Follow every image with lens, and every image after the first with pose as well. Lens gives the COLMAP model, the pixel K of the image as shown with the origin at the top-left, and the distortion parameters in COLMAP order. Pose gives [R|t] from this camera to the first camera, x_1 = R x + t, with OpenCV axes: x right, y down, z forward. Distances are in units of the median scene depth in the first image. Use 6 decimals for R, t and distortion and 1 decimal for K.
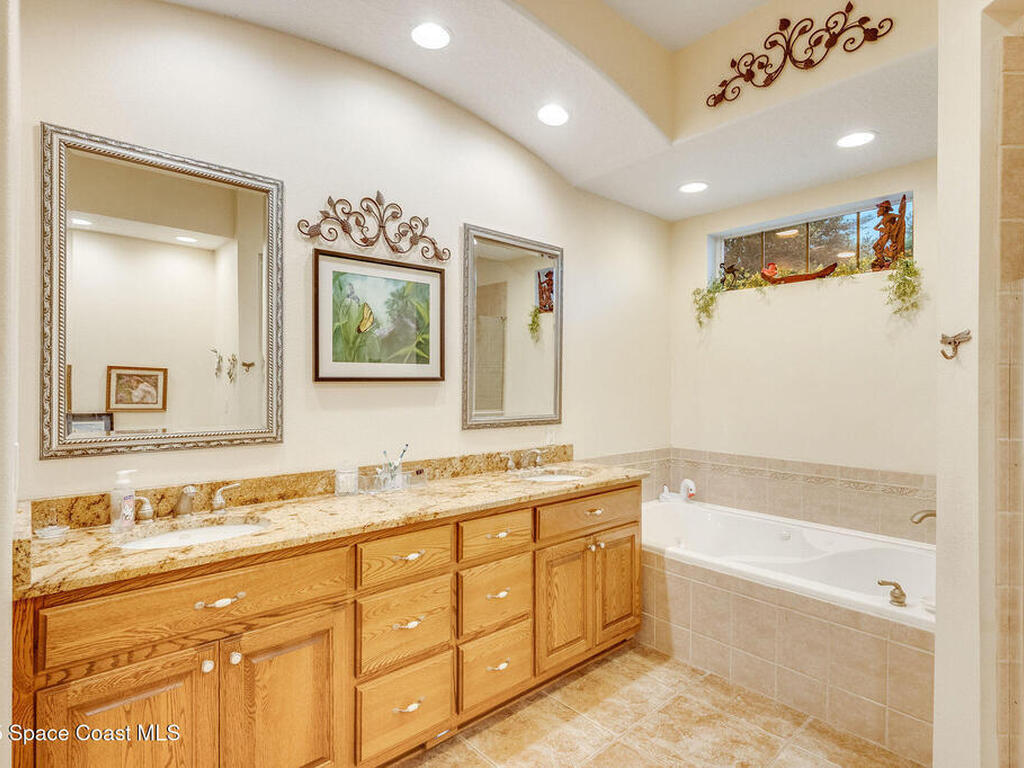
lens RADIAL K [[553.1, 0, 512.0], [0, 553.1, 384.0], [0, 0, 1]] dist [-0.002391, -0.000681]
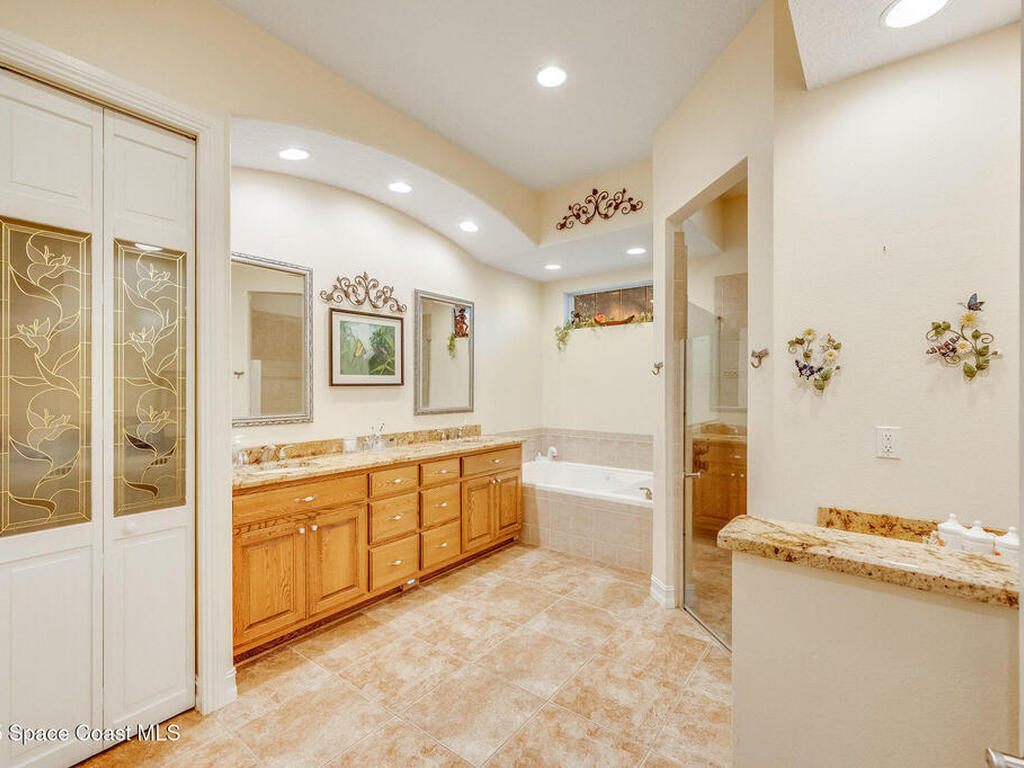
lens RADIAL K [[456.8, 0, 513.9], [0, 456.8, 394.3], [0, 0, 1]] dist [0.000254, 0.000002]
pose [[0.981166, -0.007760, 0.193009, -0.070419], [0.004848, 0.999867, 0.015555, 0.000929], [-0.193104, -0.014326, 0.981074, -0.439806]]
